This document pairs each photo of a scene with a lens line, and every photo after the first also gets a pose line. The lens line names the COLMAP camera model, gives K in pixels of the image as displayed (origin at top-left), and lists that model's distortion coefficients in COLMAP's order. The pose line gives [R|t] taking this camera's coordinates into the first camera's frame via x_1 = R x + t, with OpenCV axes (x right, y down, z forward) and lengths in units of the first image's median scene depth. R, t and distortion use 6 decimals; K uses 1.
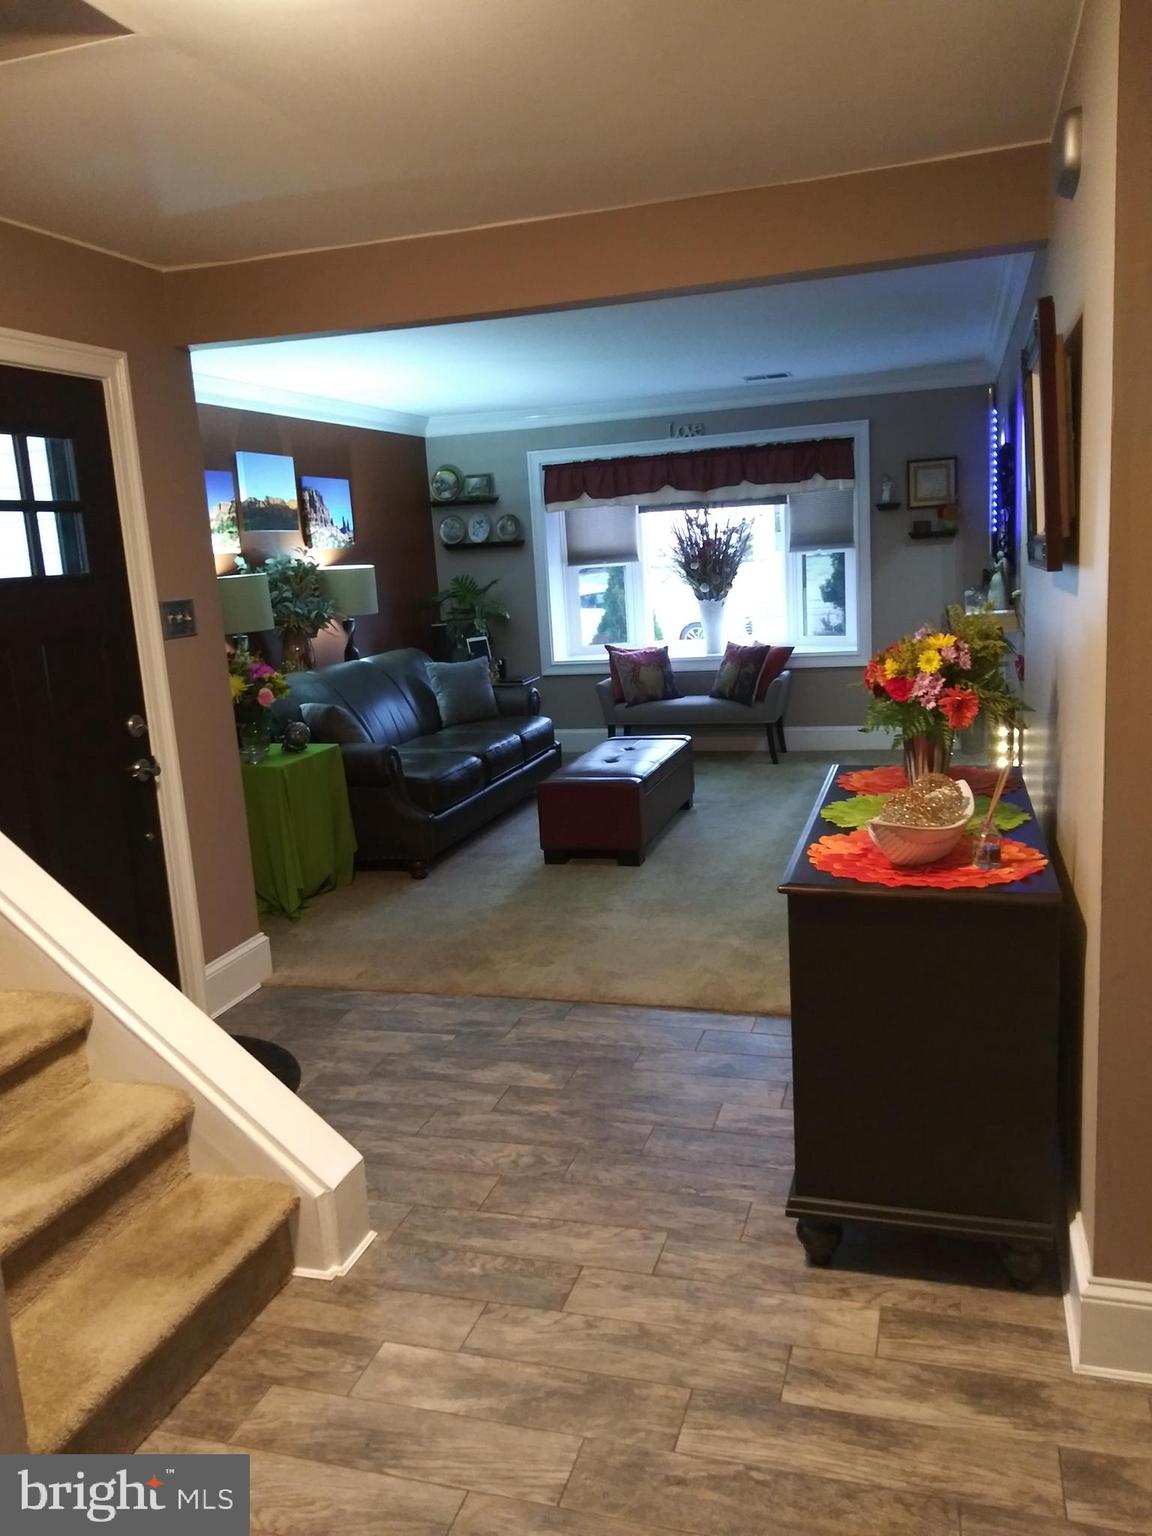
lens RADIAL K [[1191.8, 0, 586.4], [0, 1191.8, 777.6], [0, 0, 1]] dist [0.125453, -0.197502]
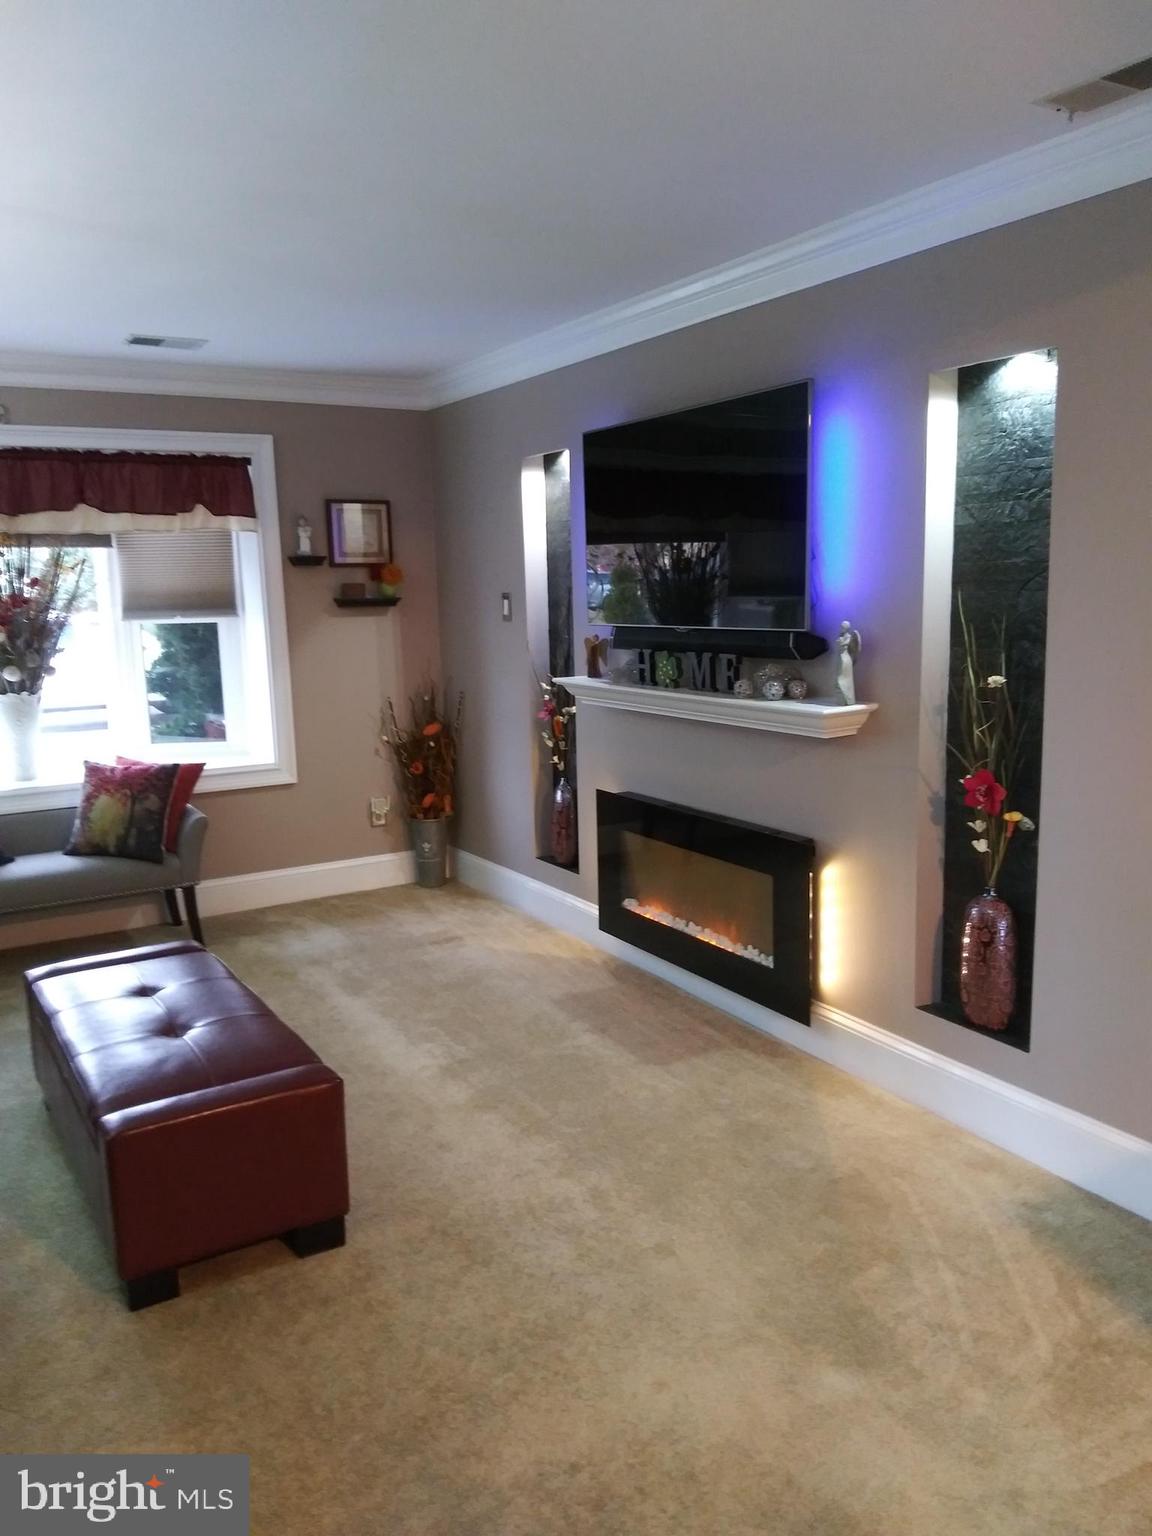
lens RADIAL K [[1191.8, 0, 586.4], [0, 1191.8, 777.6], [0, 0, 1]] dist [0.125453, -0.197502]
pose [[0.669686, -0.079543, 0.738373, -0.173585], [0.123963, 0.992271, -0.005537, -0.072463], [-0.732226, 0.095239, 0.674370, 0.407673]]
